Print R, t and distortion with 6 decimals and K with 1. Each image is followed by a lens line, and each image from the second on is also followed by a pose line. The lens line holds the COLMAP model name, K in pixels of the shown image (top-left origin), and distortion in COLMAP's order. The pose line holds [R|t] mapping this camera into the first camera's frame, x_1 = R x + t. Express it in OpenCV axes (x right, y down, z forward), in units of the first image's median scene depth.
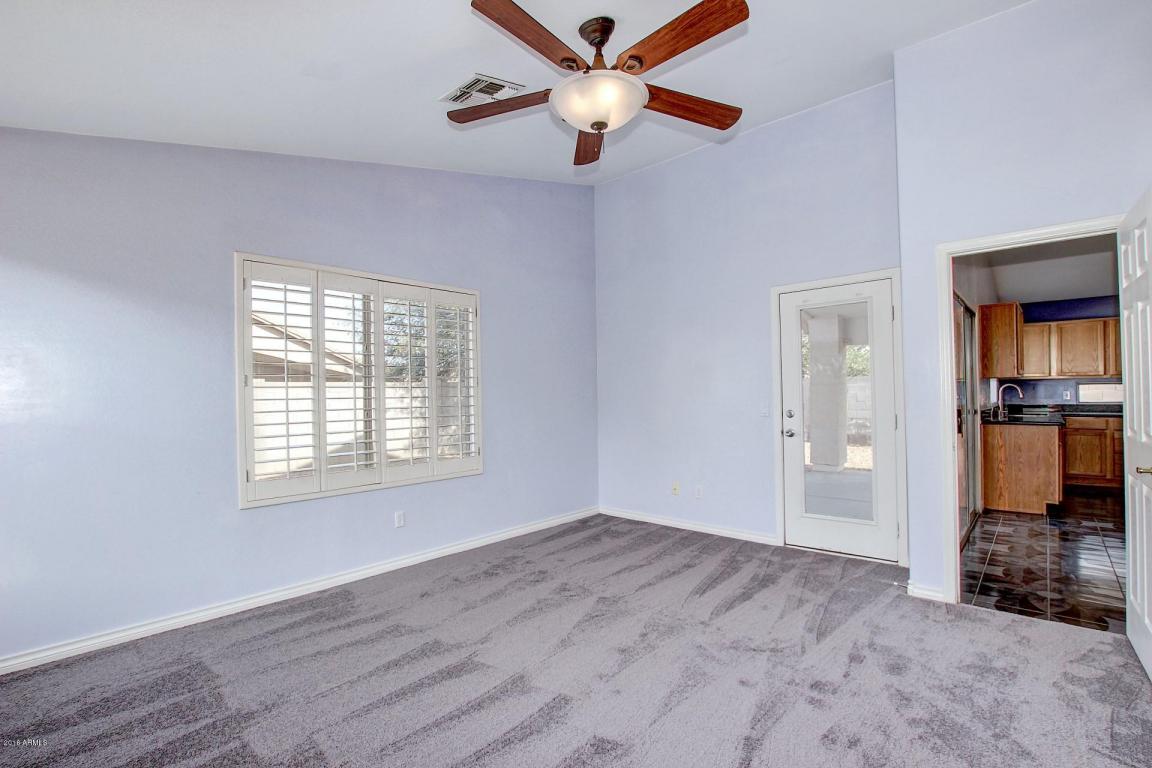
lens RADIAL K [[537.1, 0, 573.6], [0, 537.1, 392.2], [0, 0, 1]] dist [-0.034940, 0.005232]
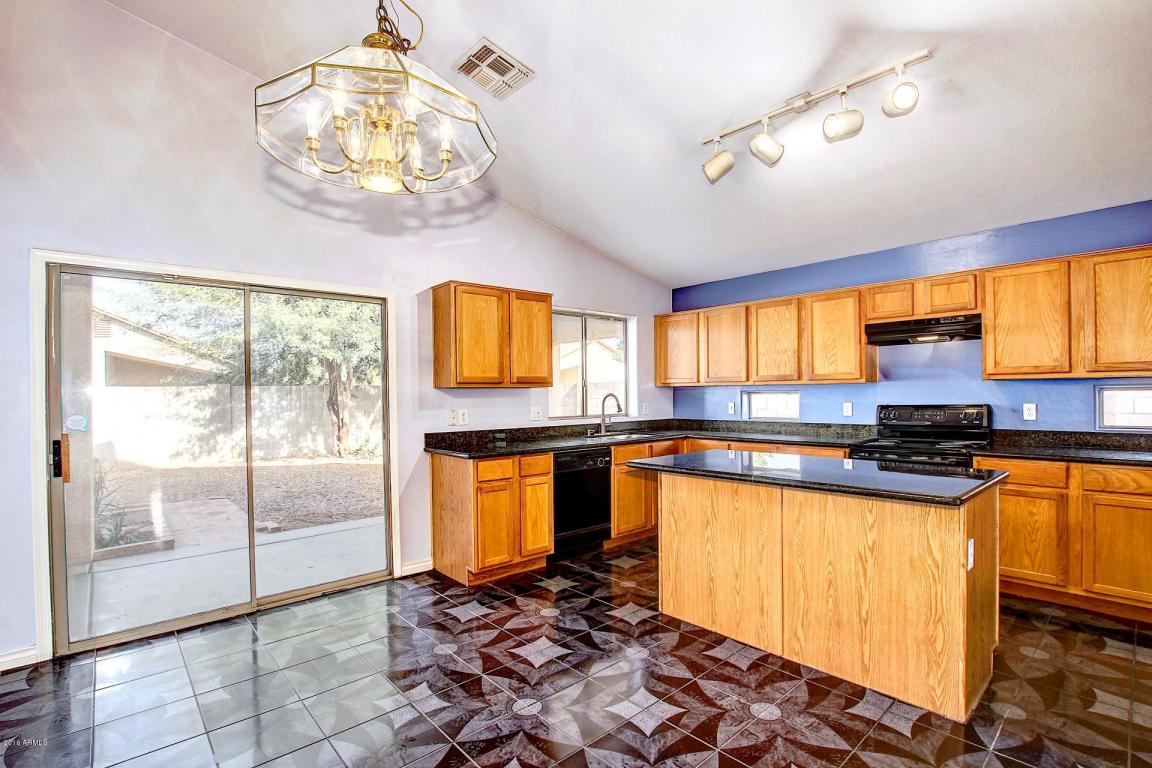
lens RADIAL K [[537.1, 0, 573.6], [0, 537.1, 392.2], [0, 0, 1]] dist [-0.034940, 0.005232]
pose [[0.994054, 0.007207, -0.108652, 0.831204], [-0.007264, 0.999974, -0.000131, -0.015865], [0.108648, 0.000919, 0.994080, 0.236710]]
